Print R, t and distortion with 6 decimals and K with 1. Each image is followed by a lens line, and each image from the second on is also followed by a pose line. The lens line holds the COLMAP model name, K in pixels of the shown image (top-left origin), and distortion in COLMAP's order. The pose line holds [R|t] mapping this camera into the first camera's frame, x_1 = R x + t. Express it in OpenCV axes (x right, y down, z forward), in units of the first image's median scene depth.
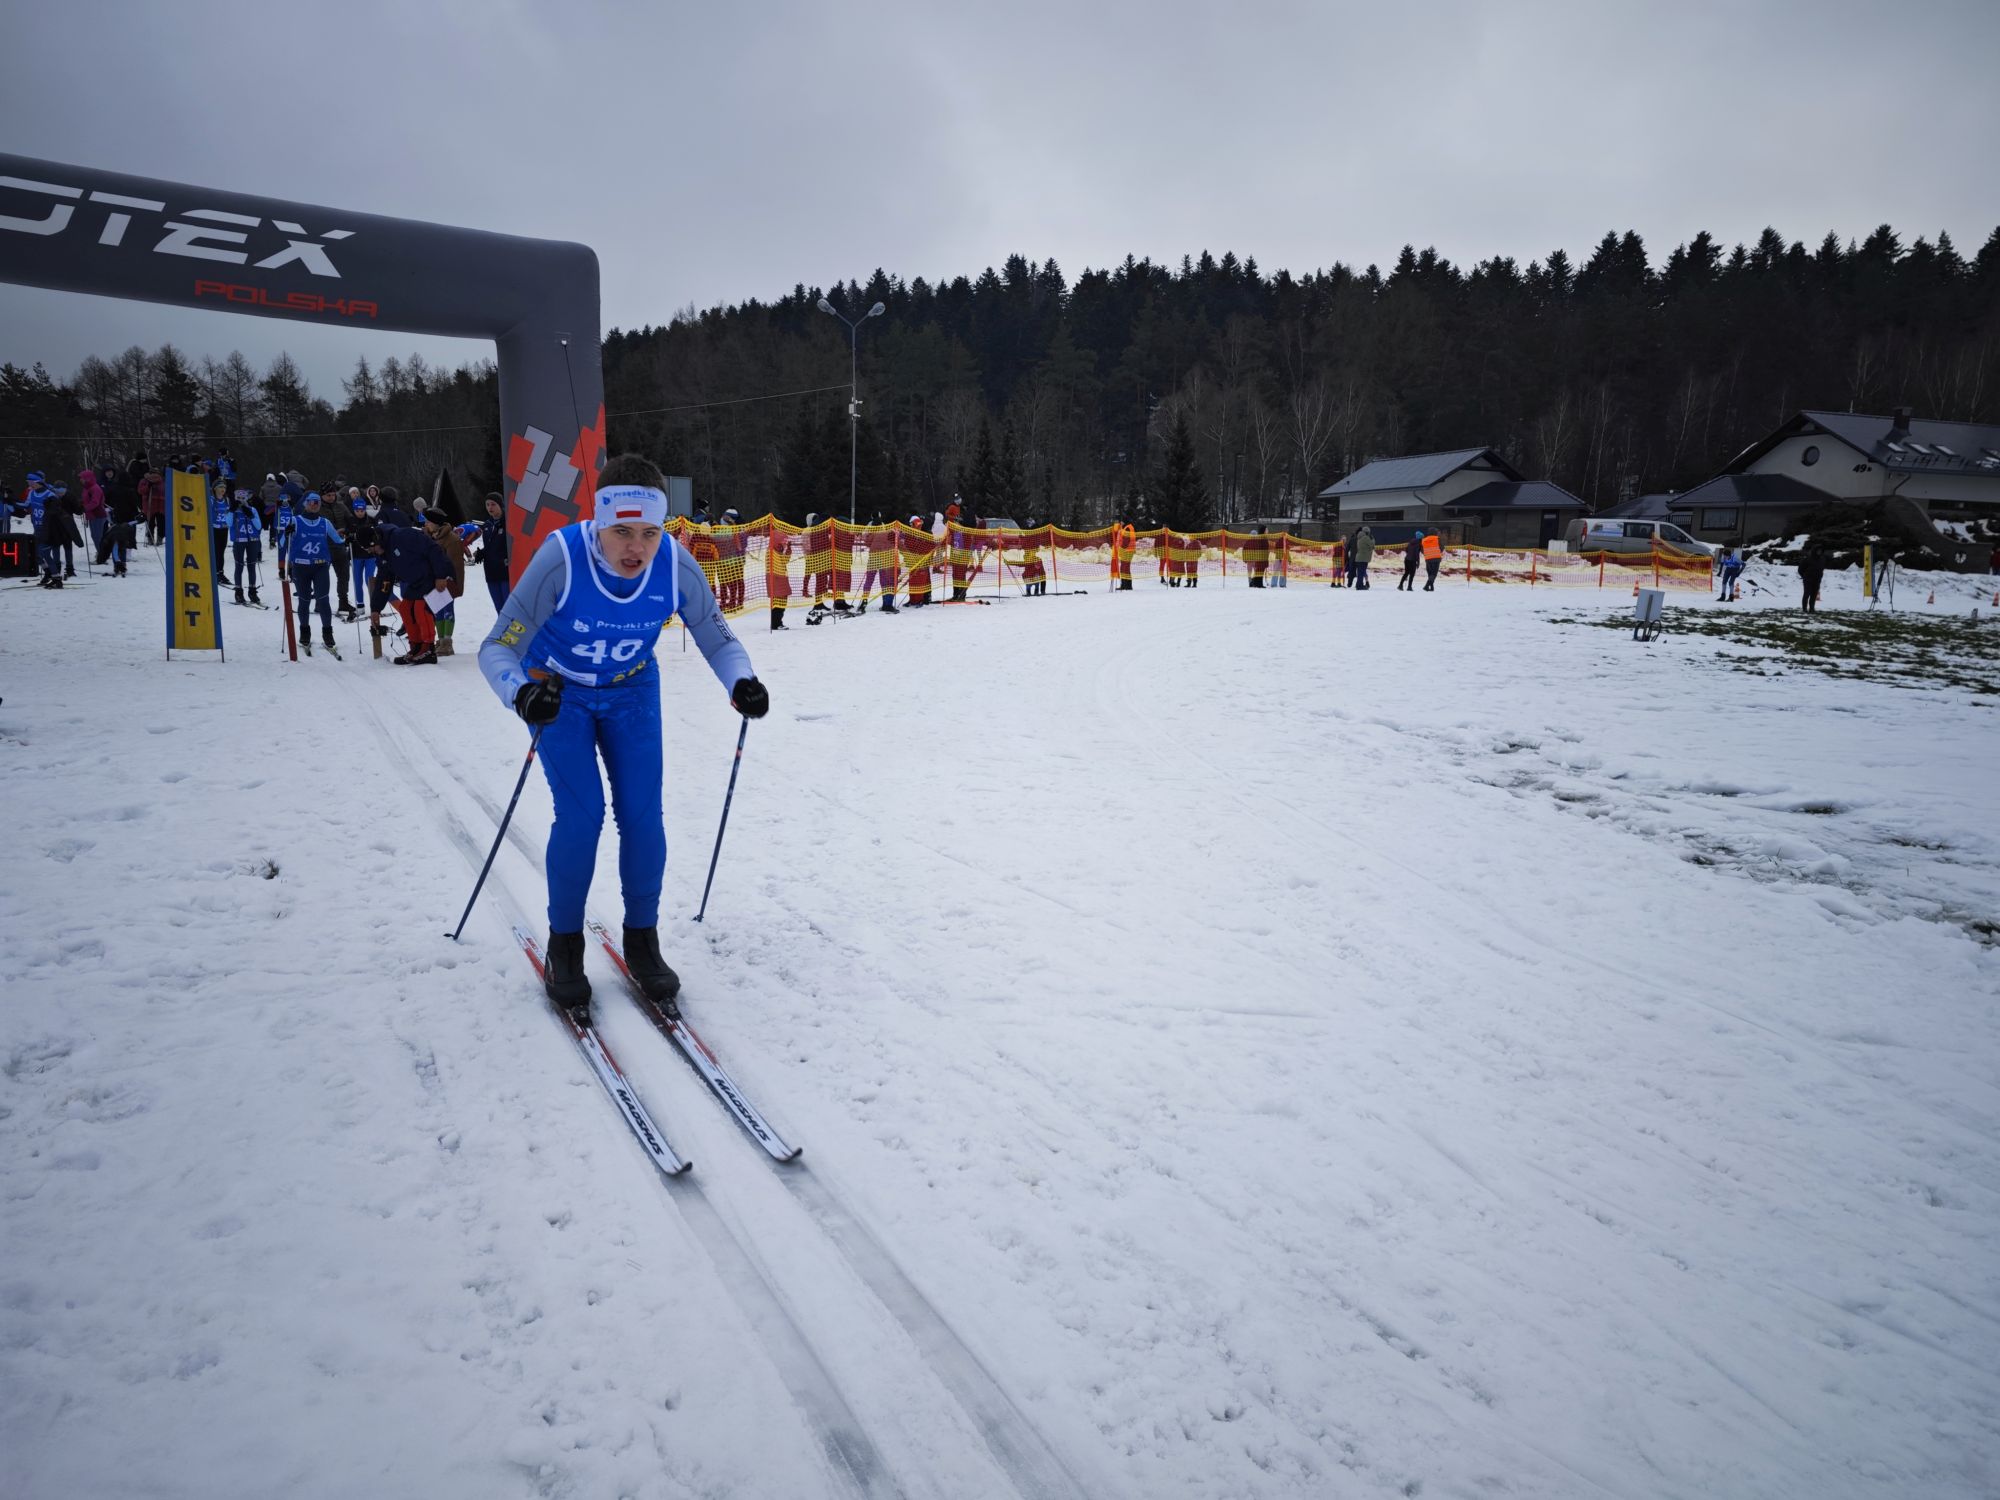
lens RADIAL K [[1334.6, 0, 1000.0], [0, 1334.6, 750.0], [0, 0, 1]] dist [0.014385, 0.001970]
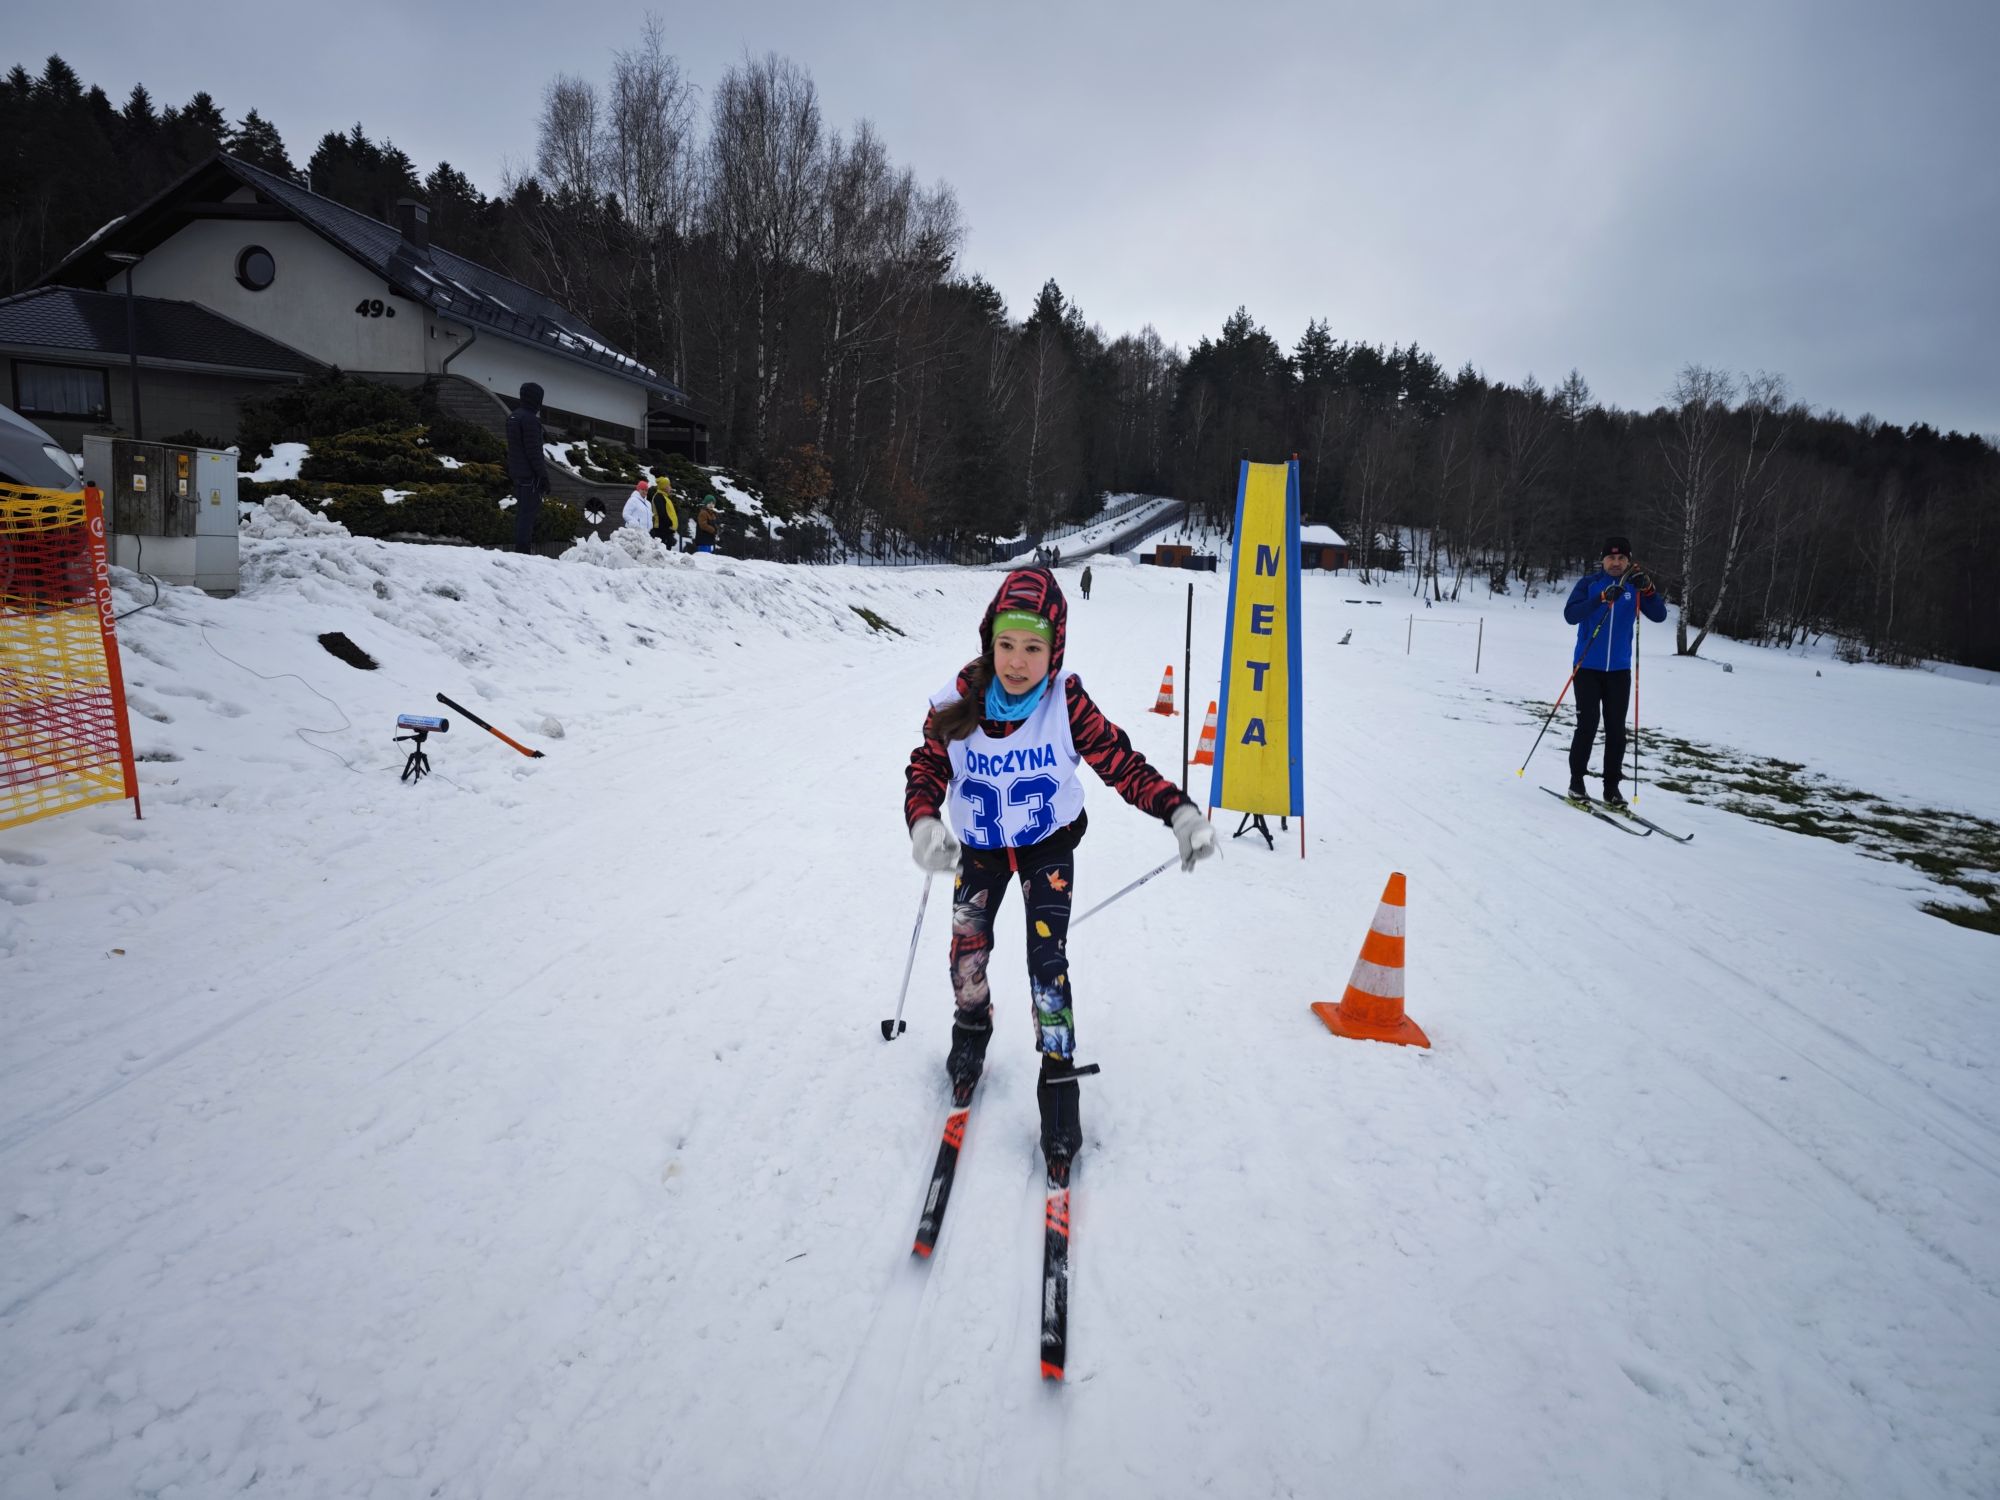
lens RADIAL K [[1336.9, 0, 986.9], [0, 1336.9, 753.8], [0, 0, 1]] dist [0.018959, 0.000107]
pose [[0.466876, -0.125174, 0.875419, 0.102034], [0.079366, 0.991868, 0.099498, -0.028137], [-0.880754, 0.023025, 0.473014, 0.193661]]
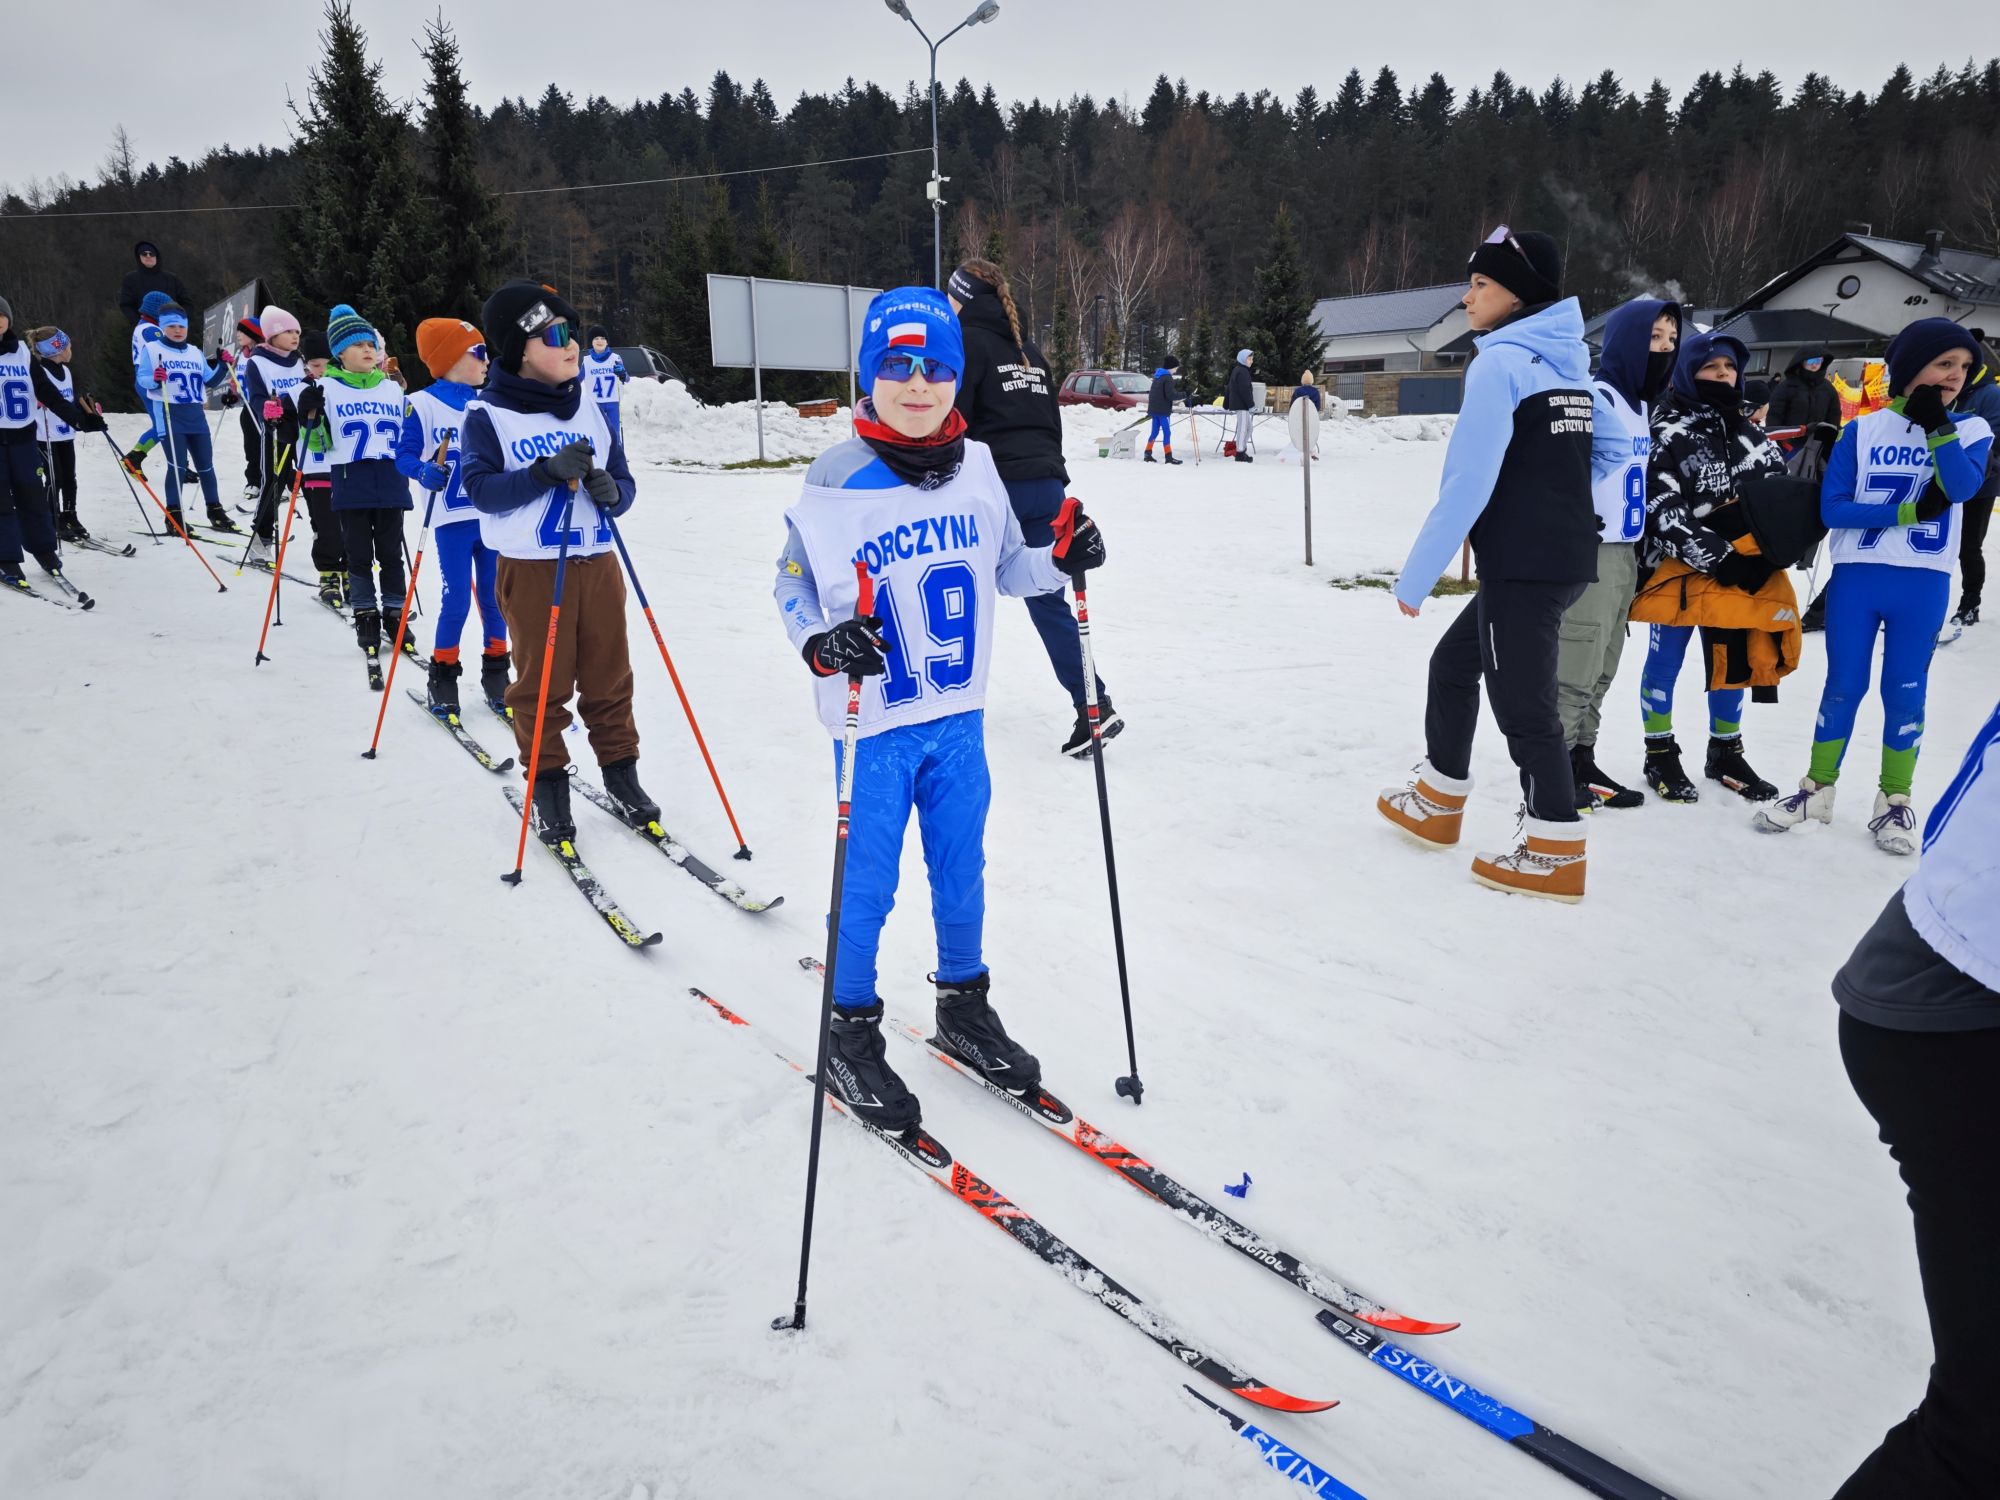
lens RADIAL K [[1316.5, 0, 1044.5], [0, 1316.5, 766.6], [0, 0, 1]] dist [0.019353, -0.000361]
pose [[0.966567, -0.087120, 0.241161, -0.050630], [0.058875, 0.990788, 0.121958, -0.014582], [-0.249565, -0.103683, 0.962791, 0.085001]]
